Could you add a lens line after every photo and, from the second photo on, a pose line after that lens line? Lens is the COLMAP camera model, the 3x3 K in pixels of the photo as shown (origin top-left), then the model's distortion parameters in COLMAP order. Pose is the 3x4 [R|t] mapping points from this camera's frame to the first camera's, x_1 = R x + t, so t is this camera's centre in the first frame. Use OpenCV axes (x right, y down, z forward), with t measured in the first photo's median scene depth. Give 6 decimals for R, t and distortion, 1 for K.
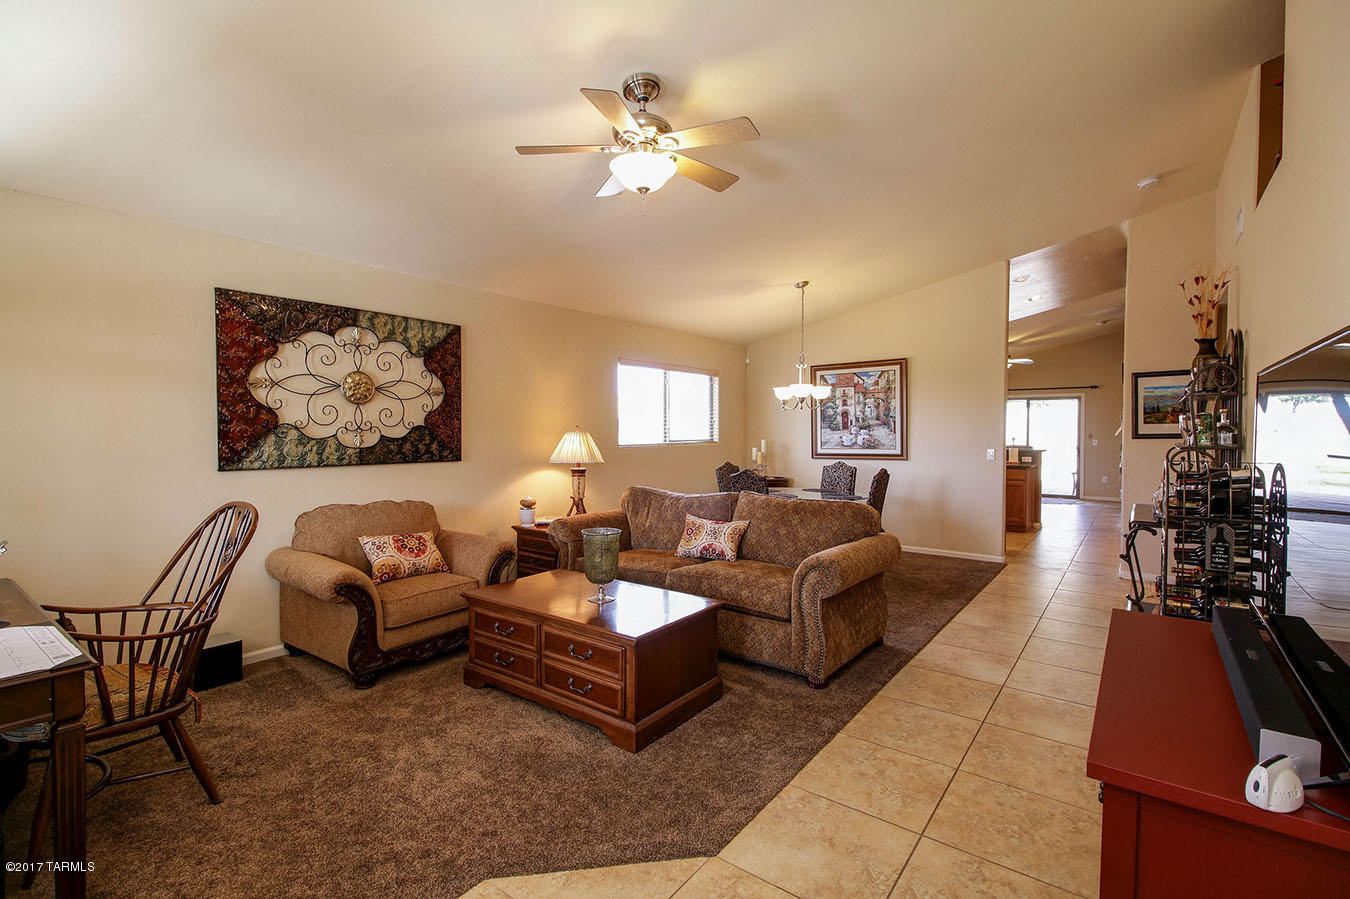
lens RADIAL K [[629.4, 0, 662.4], [0, 629.4, 444.4], [0, 0, 1]] dist [0.008669, -0.004700]
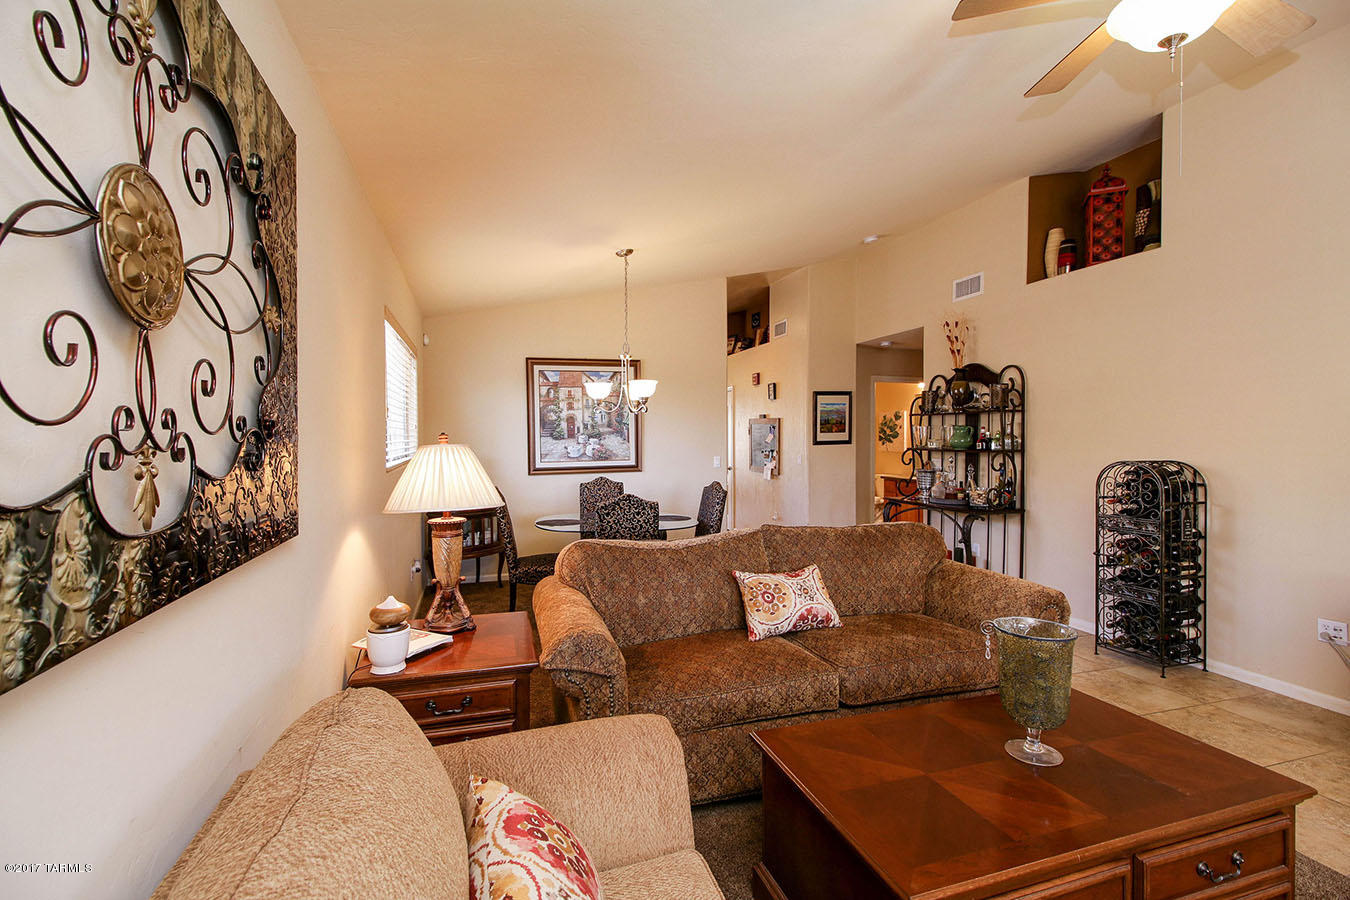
lens RADIAL K [[629.4, 0, 677.3], [0, 629.4, 446.0], [0, 0, 1]] dist [0.008669, -0.004700]
pose [[0.559411, -0.013865, 0.828775, -0.329642], [0.022365, 0.999749, 0.001630, -0.011944], [-0.828589, 0.017624, 0.559580, 0.433489]]
